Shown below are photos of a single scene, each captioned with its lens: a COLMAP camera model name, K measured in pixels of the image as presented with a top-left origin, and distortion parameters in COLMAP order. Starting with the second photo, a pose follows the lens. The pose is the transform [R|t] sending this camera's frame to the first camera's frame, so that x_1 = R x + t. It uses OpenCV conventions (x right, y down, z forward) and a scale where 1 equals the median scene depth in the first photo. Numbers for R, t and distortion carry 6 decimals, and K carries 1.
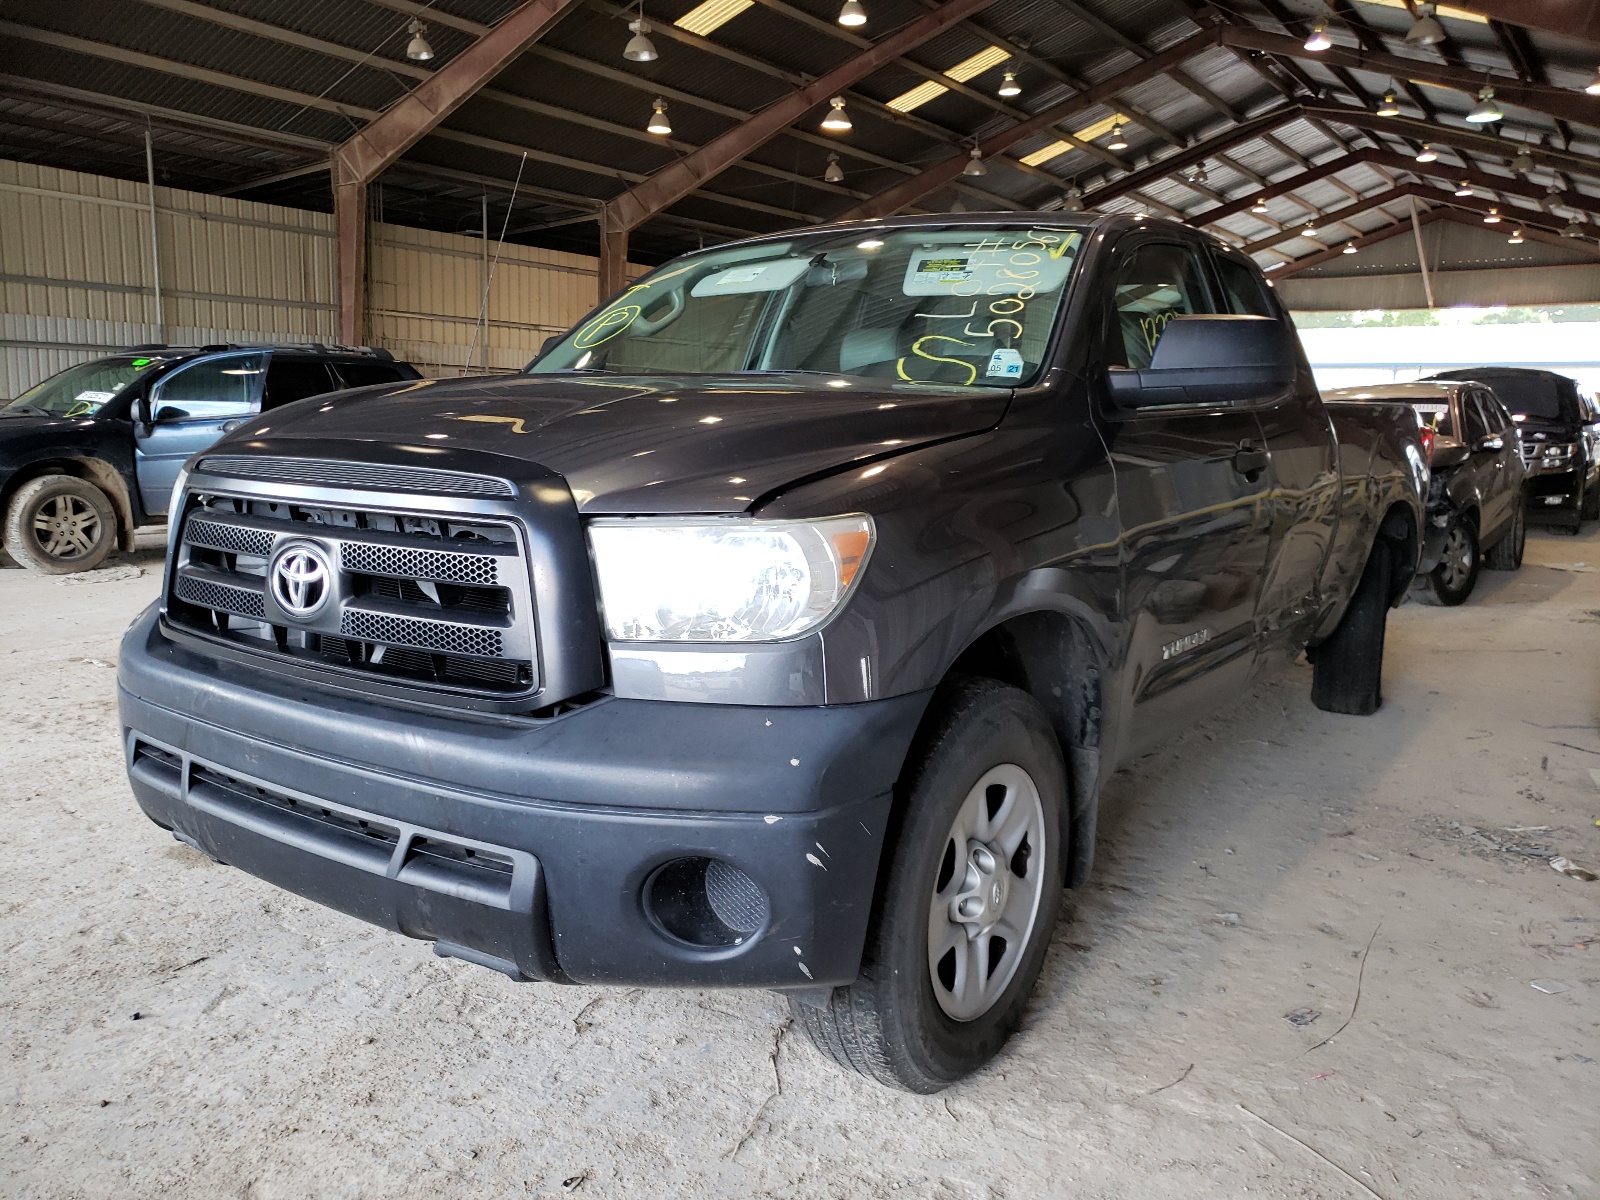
lens RADIAL K [[1281.0, 0, 800.0], [0, 1281.0, 600.0], [0, 0, 1]] dist [0.009816, 0.009100]
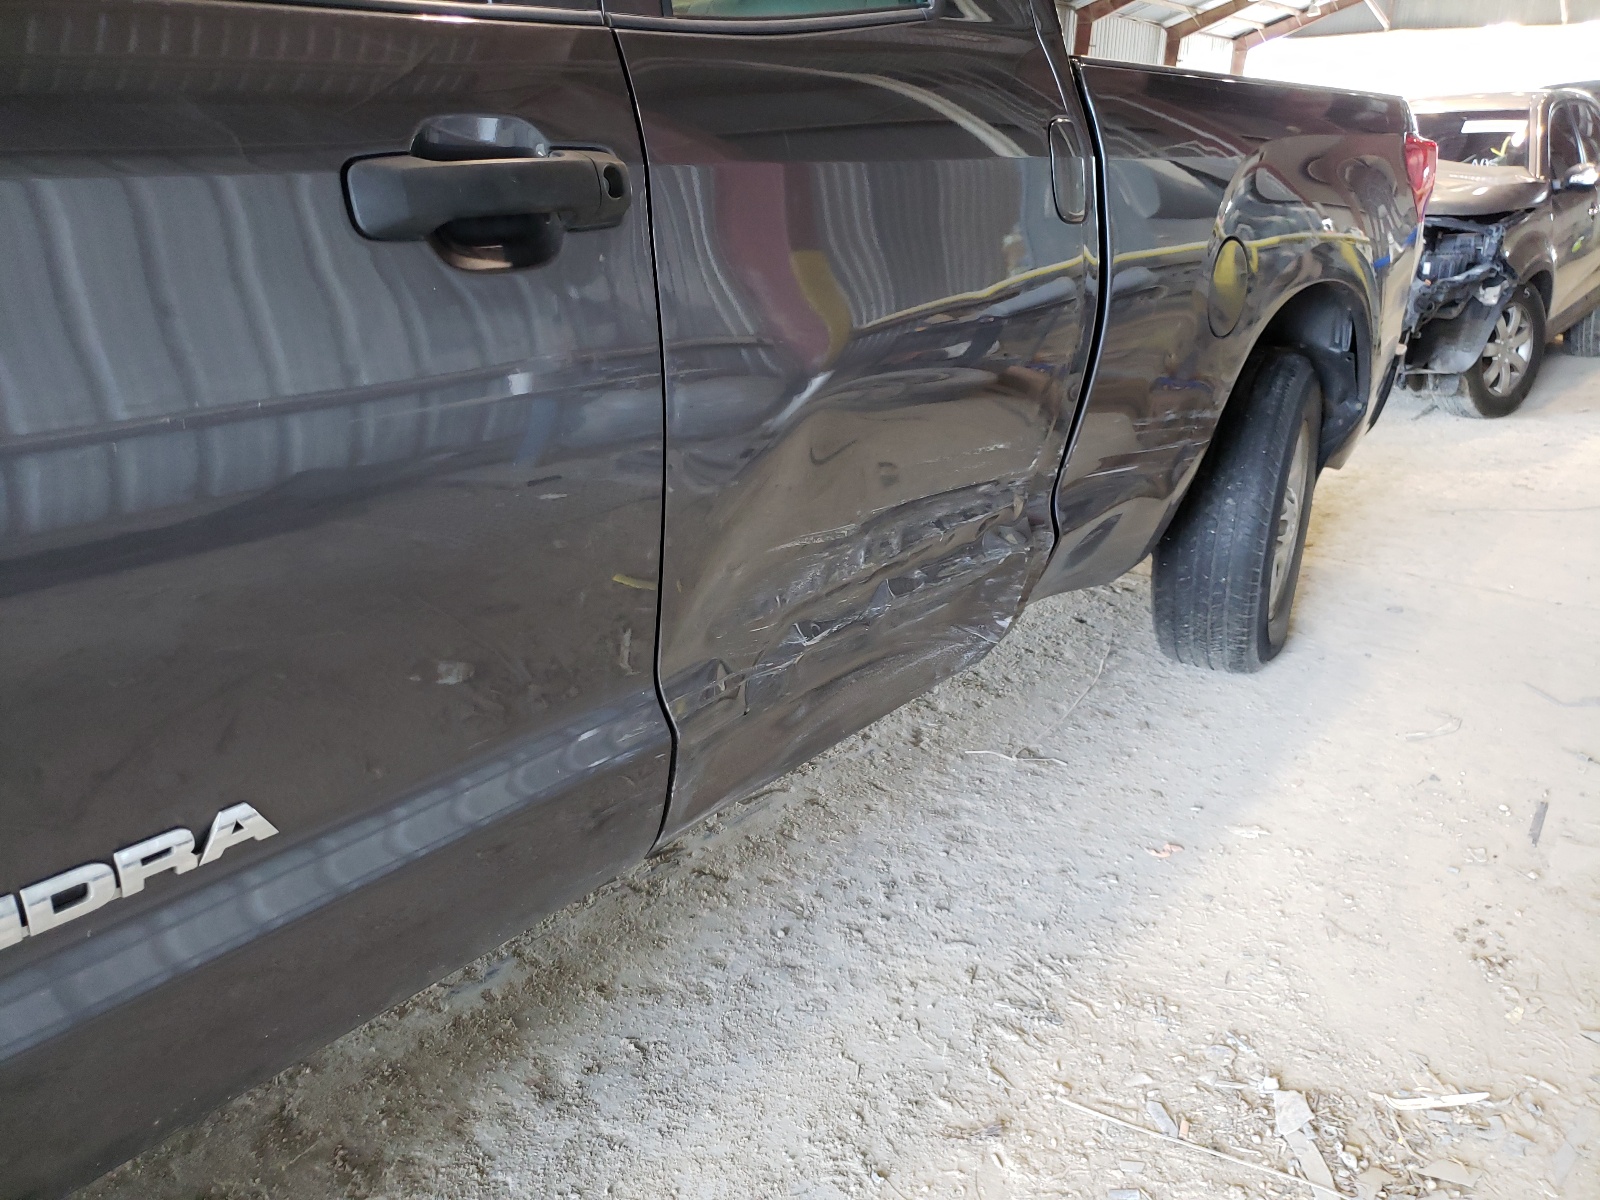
lens RADIAL K [[1235.0, 0, 800.0], [0, 1235.0, 600.0], [0, 0, 1]] dist [-0.001223, -0.004879]
pose [[0.997029, 0.010687, -0.076285, 0.178299], [0.004316, 0.981022, 0.193846, -0.030191], [0.076909, -0.193599, 0.978061, 0.285898]]
